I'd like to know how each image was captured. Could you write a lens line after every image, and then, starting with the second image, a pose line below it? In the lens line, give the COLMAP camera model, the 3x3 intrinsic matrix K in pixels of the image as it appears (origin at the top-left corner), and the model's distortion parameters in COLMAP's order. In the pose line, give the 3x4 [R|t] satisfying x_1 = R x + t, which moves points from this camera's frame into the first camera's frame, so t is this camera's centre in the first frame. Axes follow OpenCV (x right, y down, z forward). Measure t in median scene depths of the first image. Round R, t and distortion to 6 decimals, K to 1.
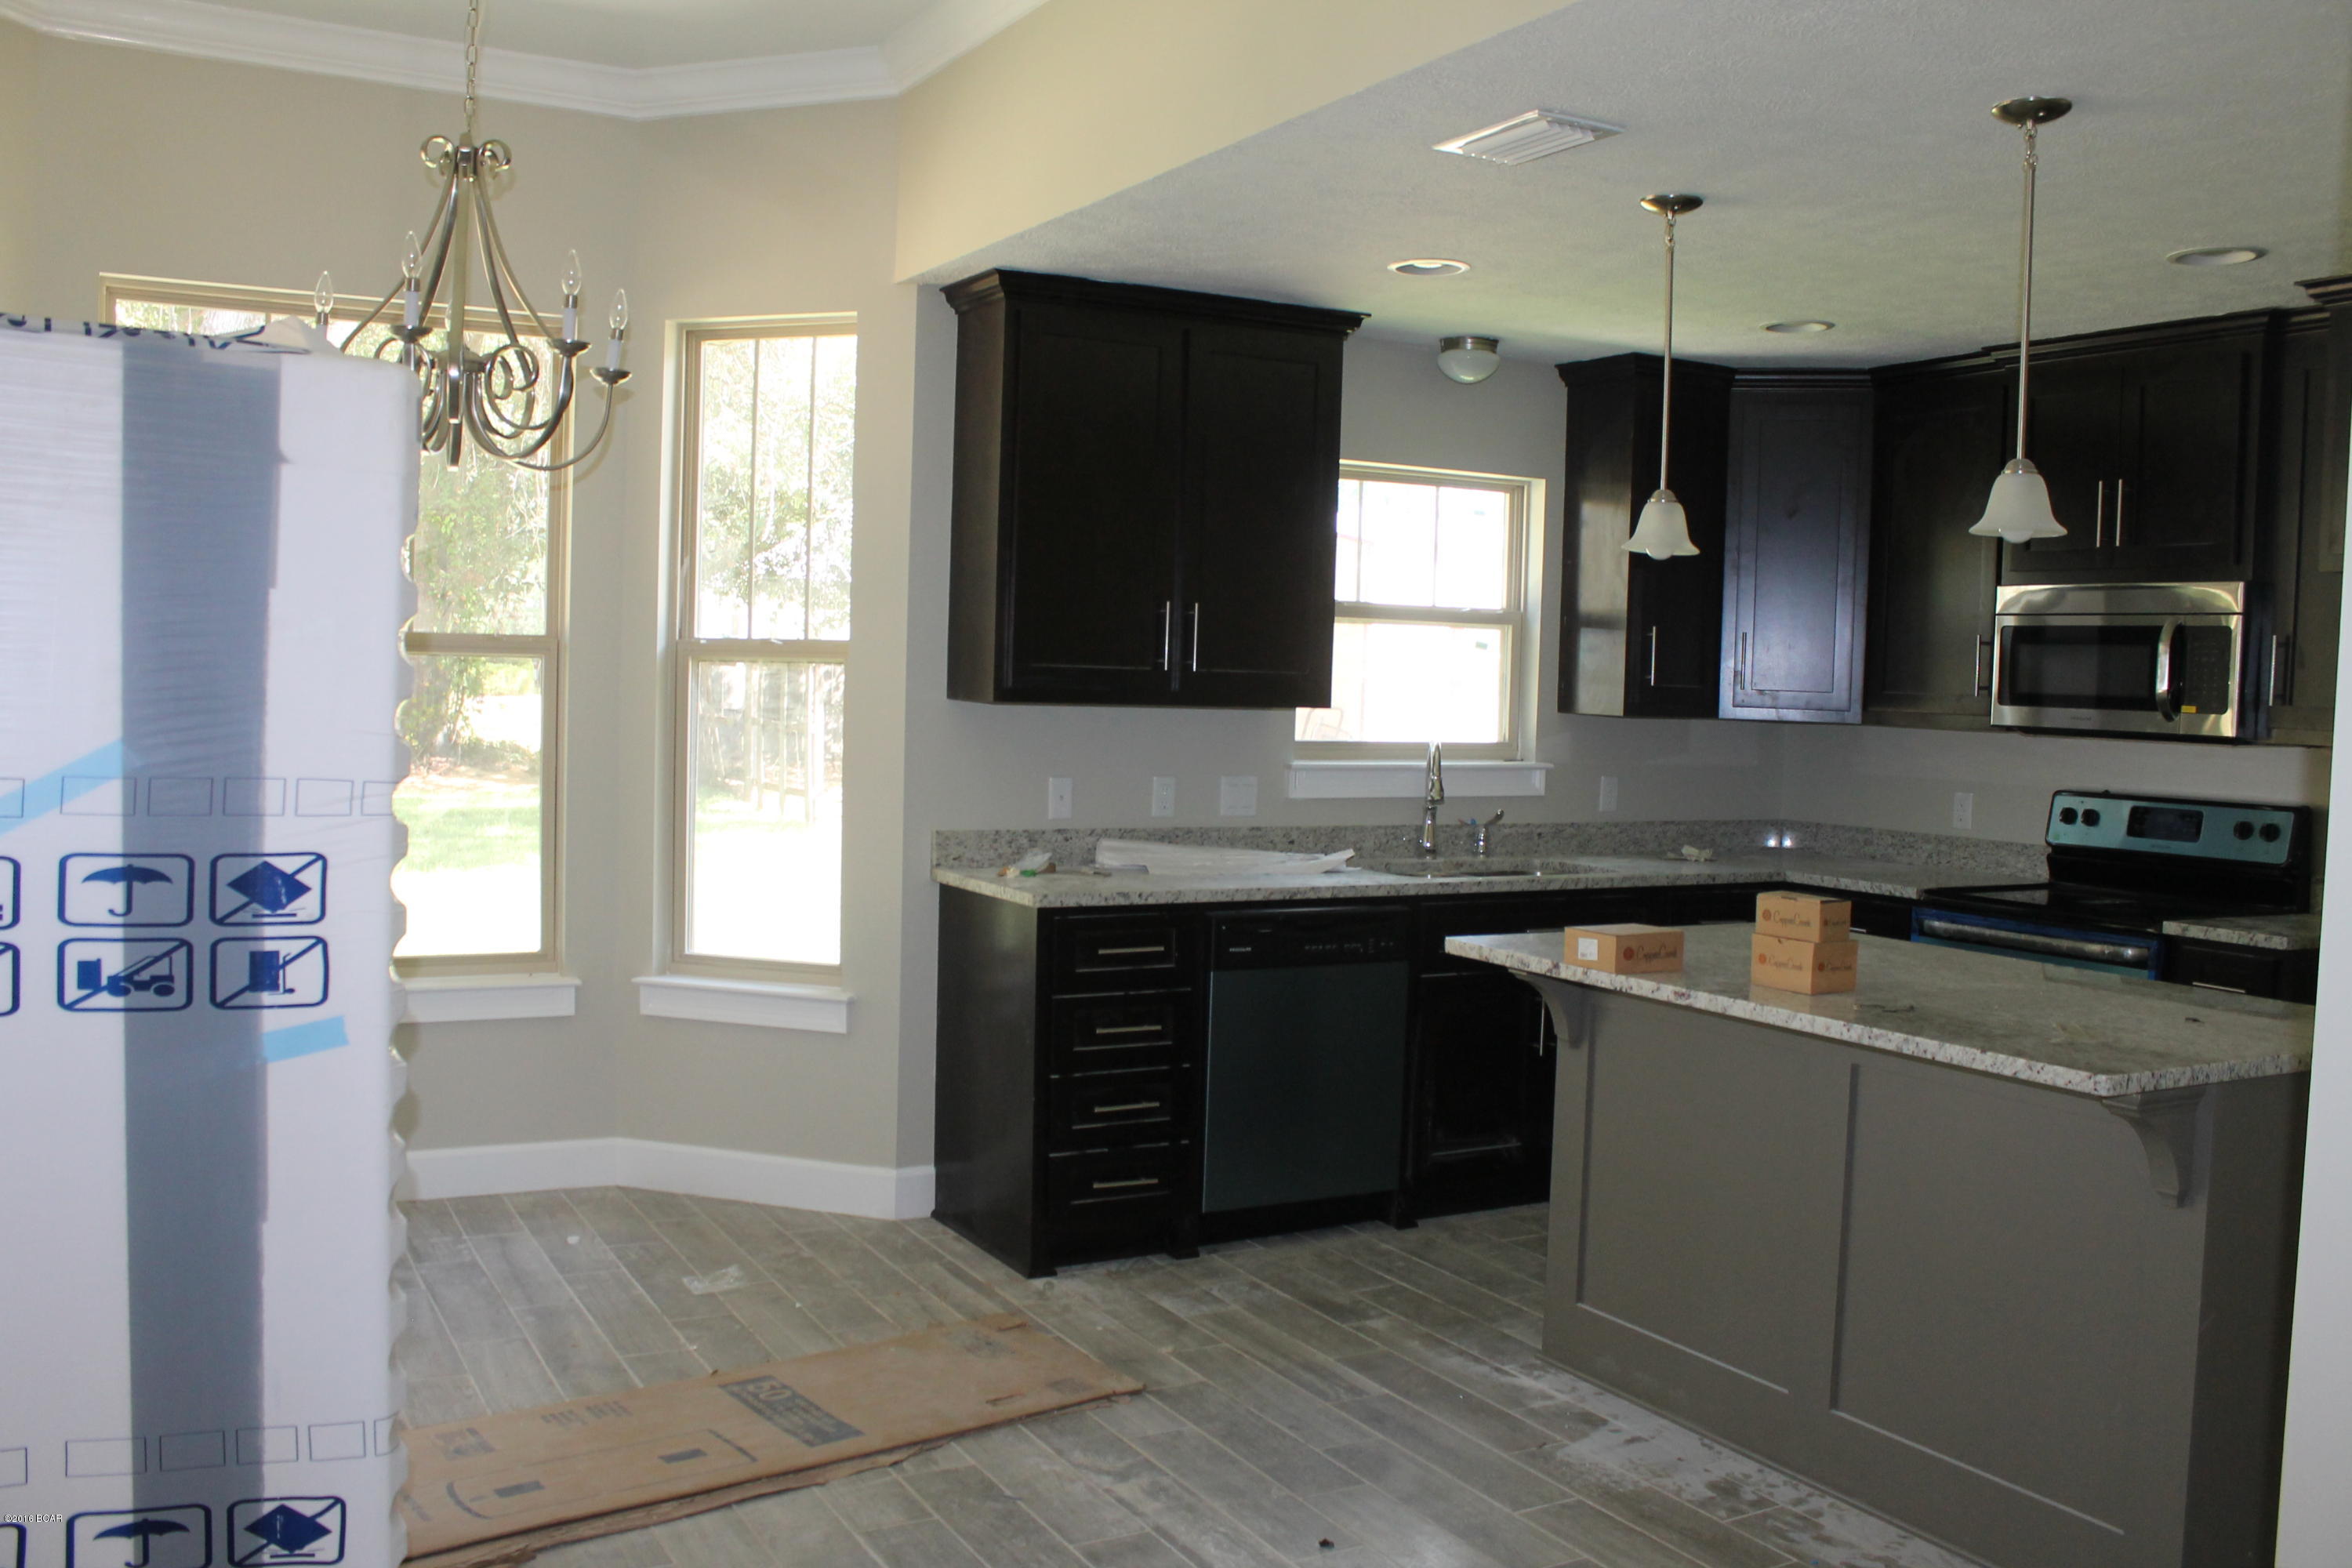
lens RADIAL K [[1996.9, 0, 1150.0], [0, 1996.9, 779.8], [0, 0, 1]] dist [-0.165712, 0.155887]
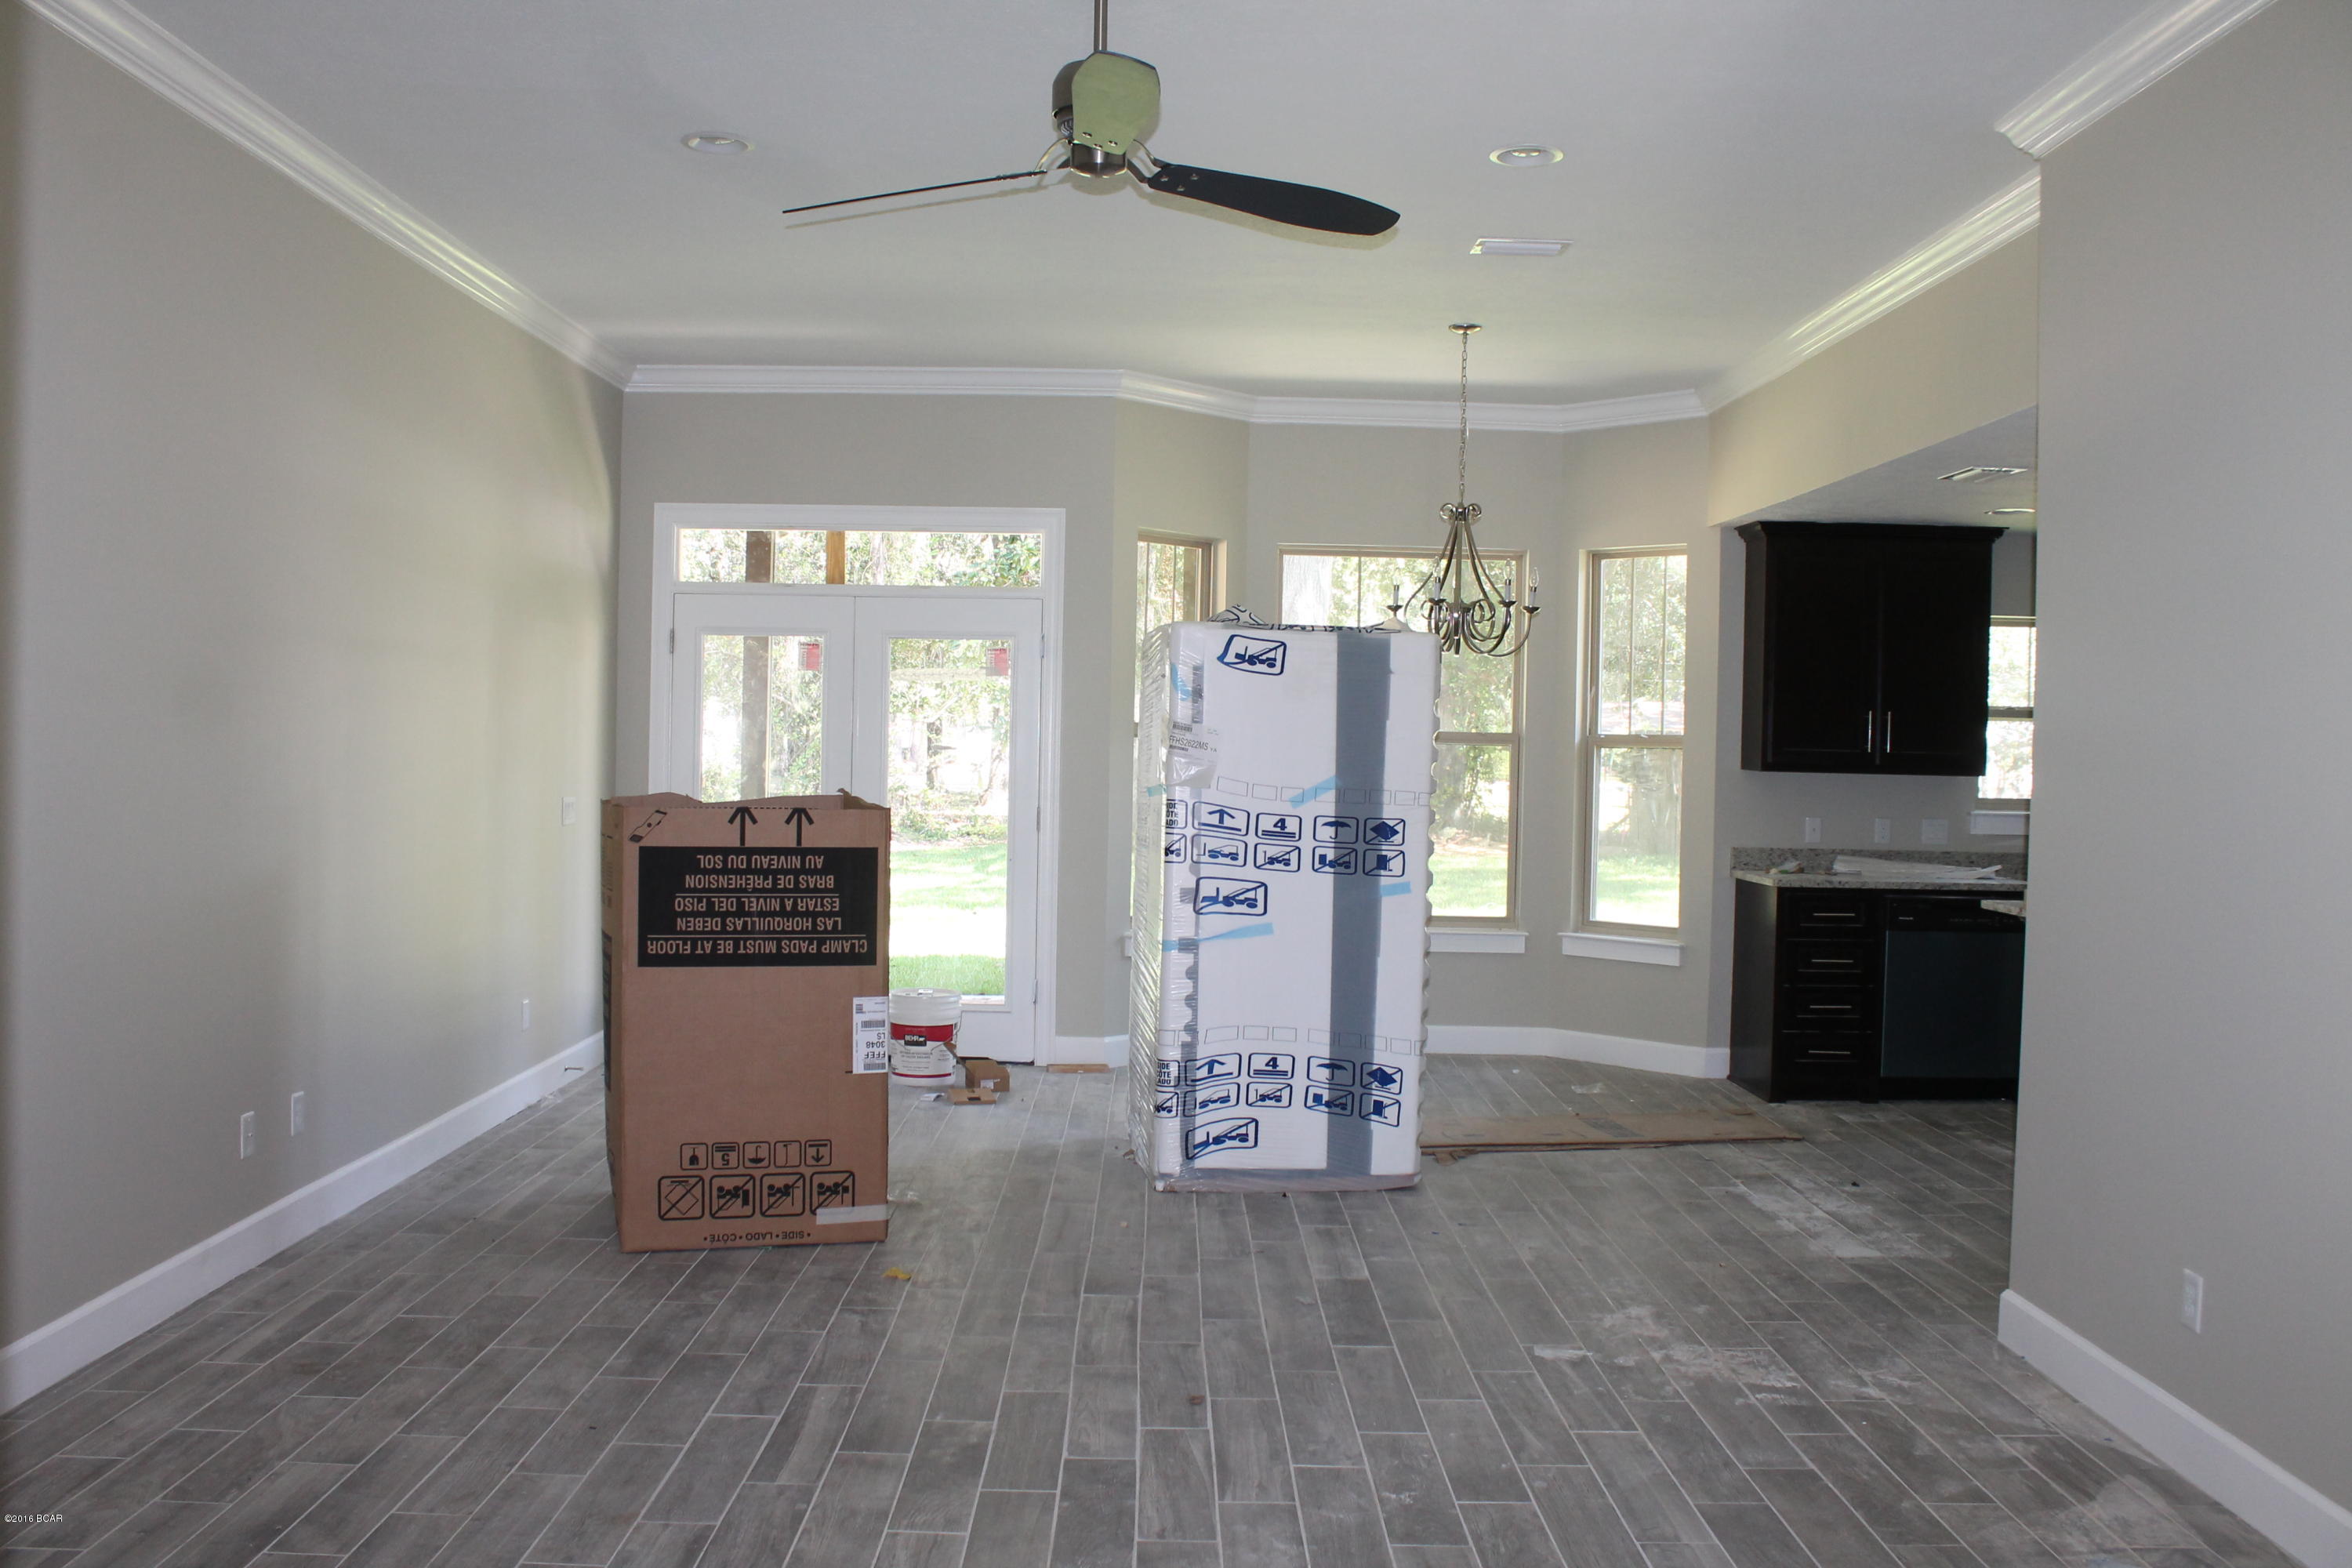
lens RADIAL K [[1996.9, 0, 1150.0], [0, 1996.9, 779.8], [0, 0, 1]] dist [-0.165712, 0.155887]
pose [[0.876245, 0.001089, -0.481864, 0.272055], [-0.022510, 0.998998, -0.038675, 0.045436], [0.481339, 0.044736, 0.875392, -0.724952]]
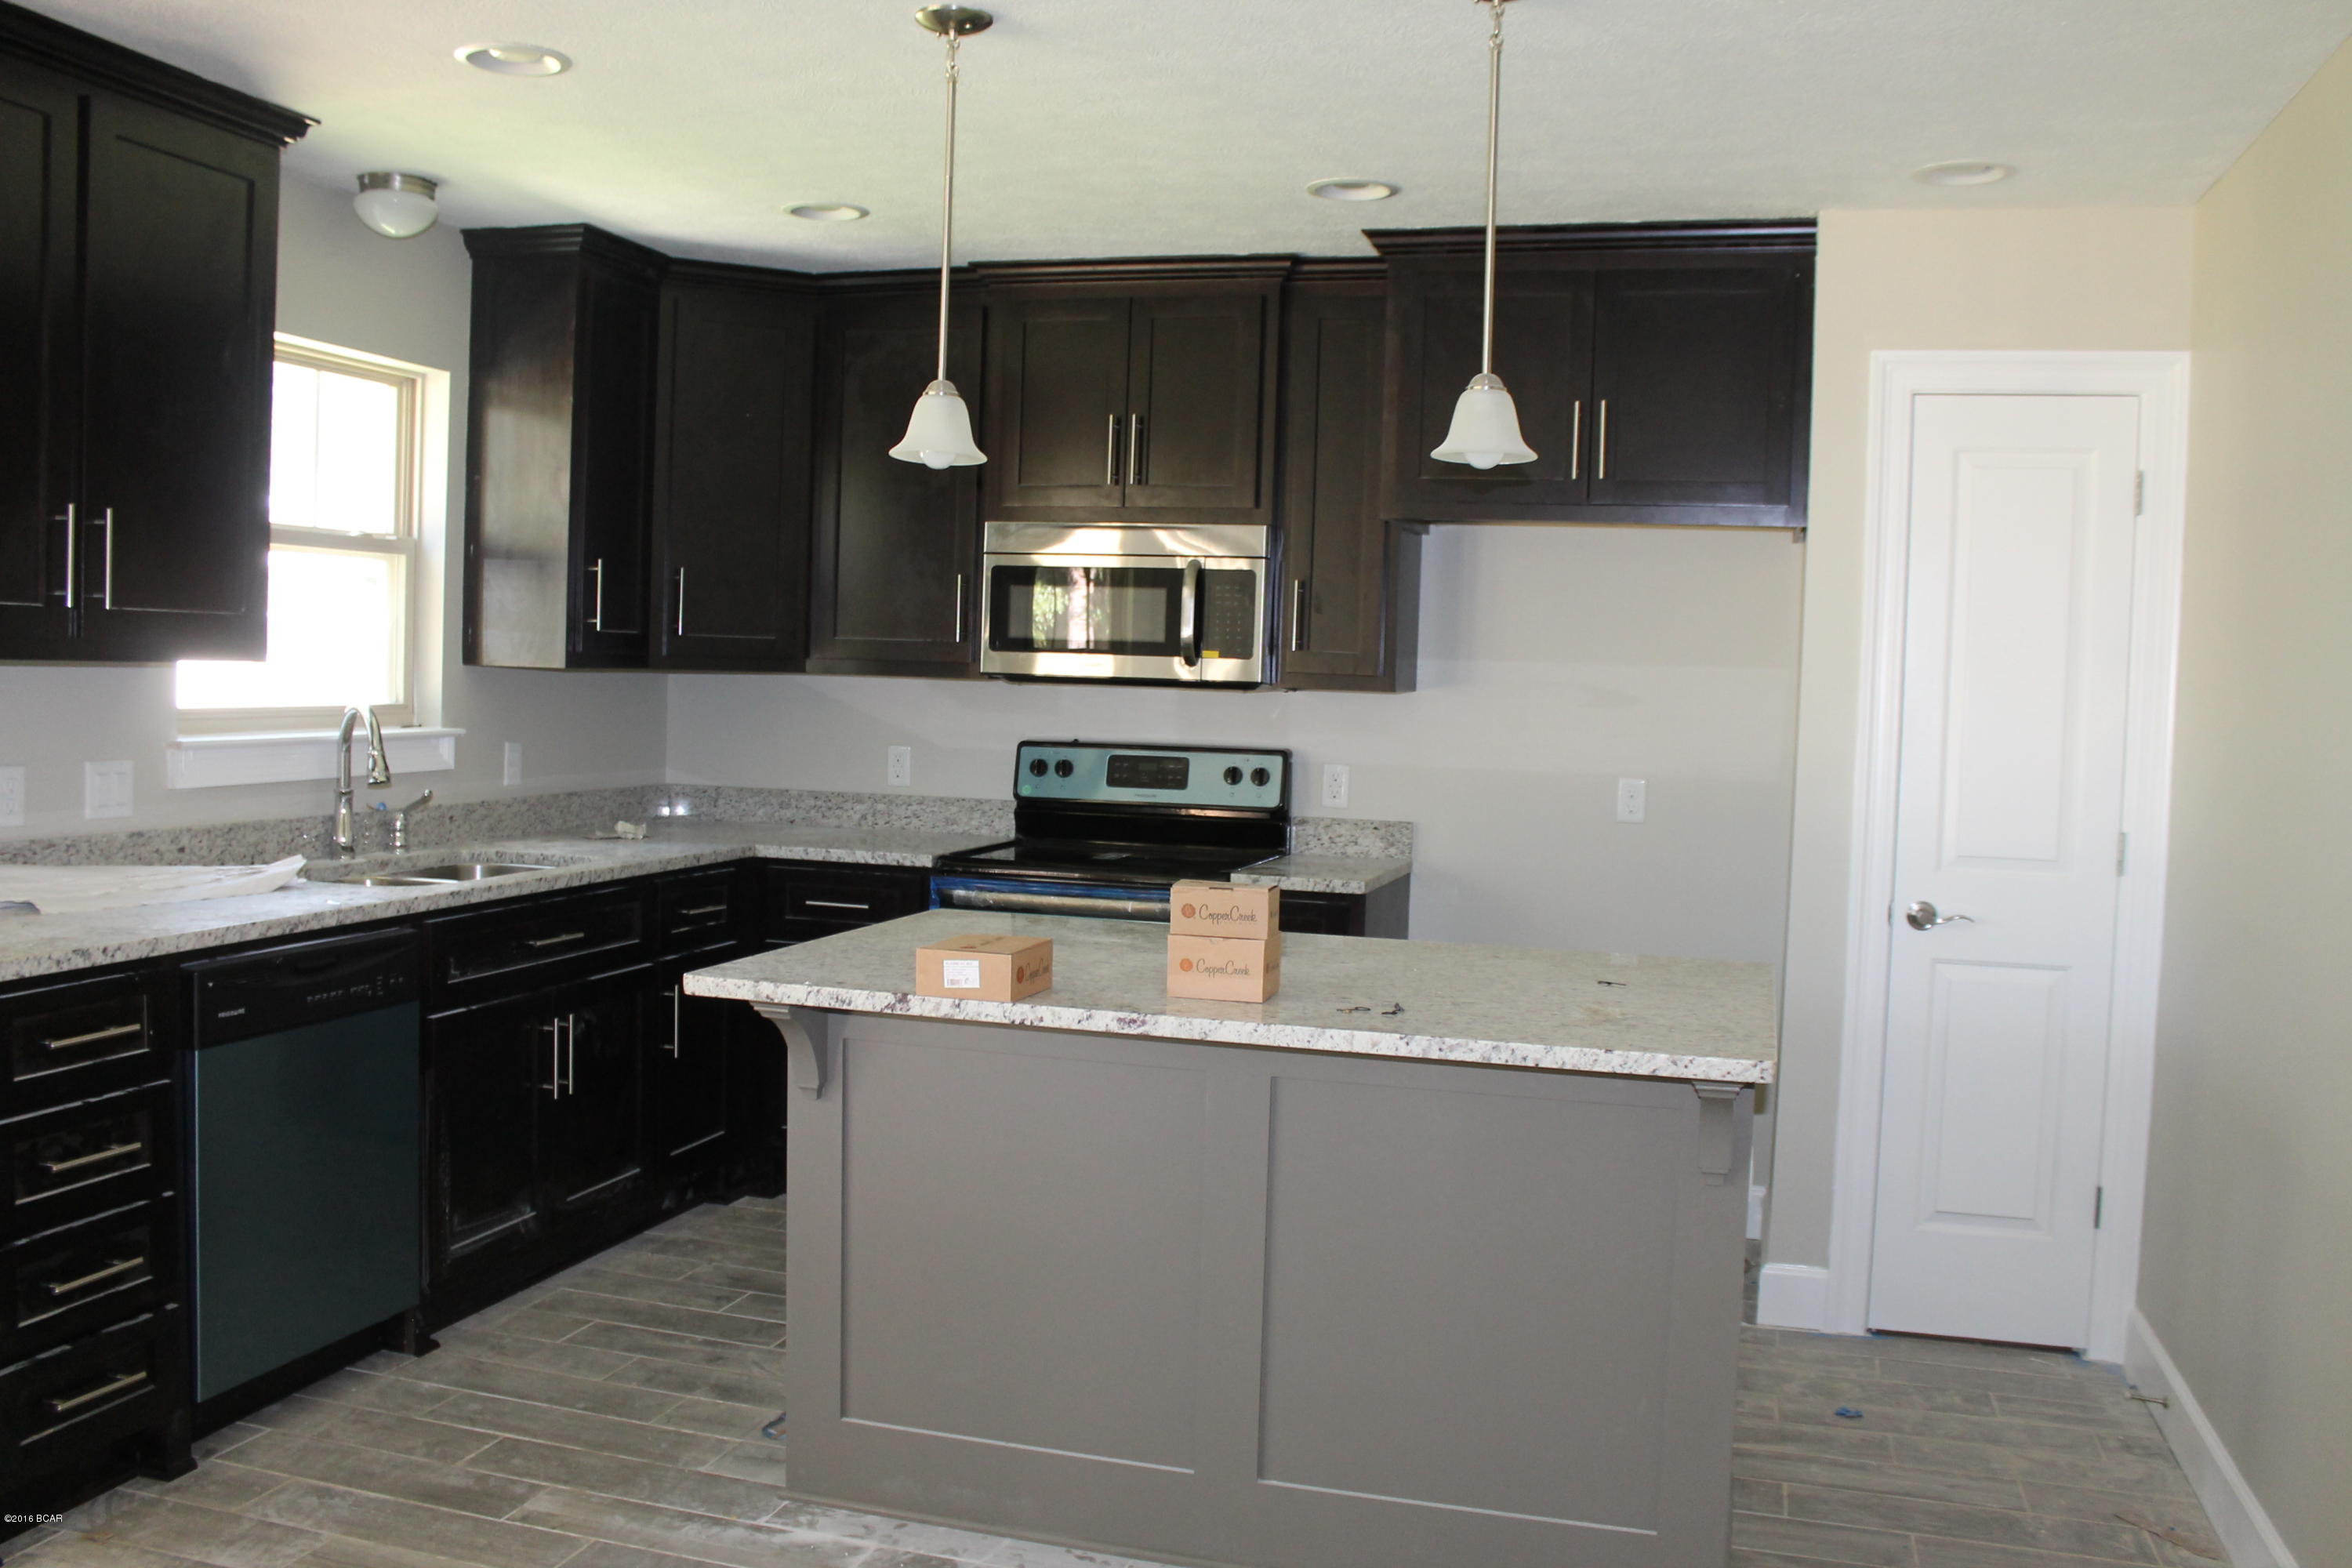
lens RADIAL K [[1996.9, 0, 1150.0], [0, 1996.9, 779.8], [0, 0, 1]] dist [-0.165712, 0.155887]
pose [[0.713185, -0.046302, 0.699445, -0.187814], [0.028202, 0.998903, 0.037370, -0.011416], [-0.700408, -0.006926, 0.713709, 0.291237]]
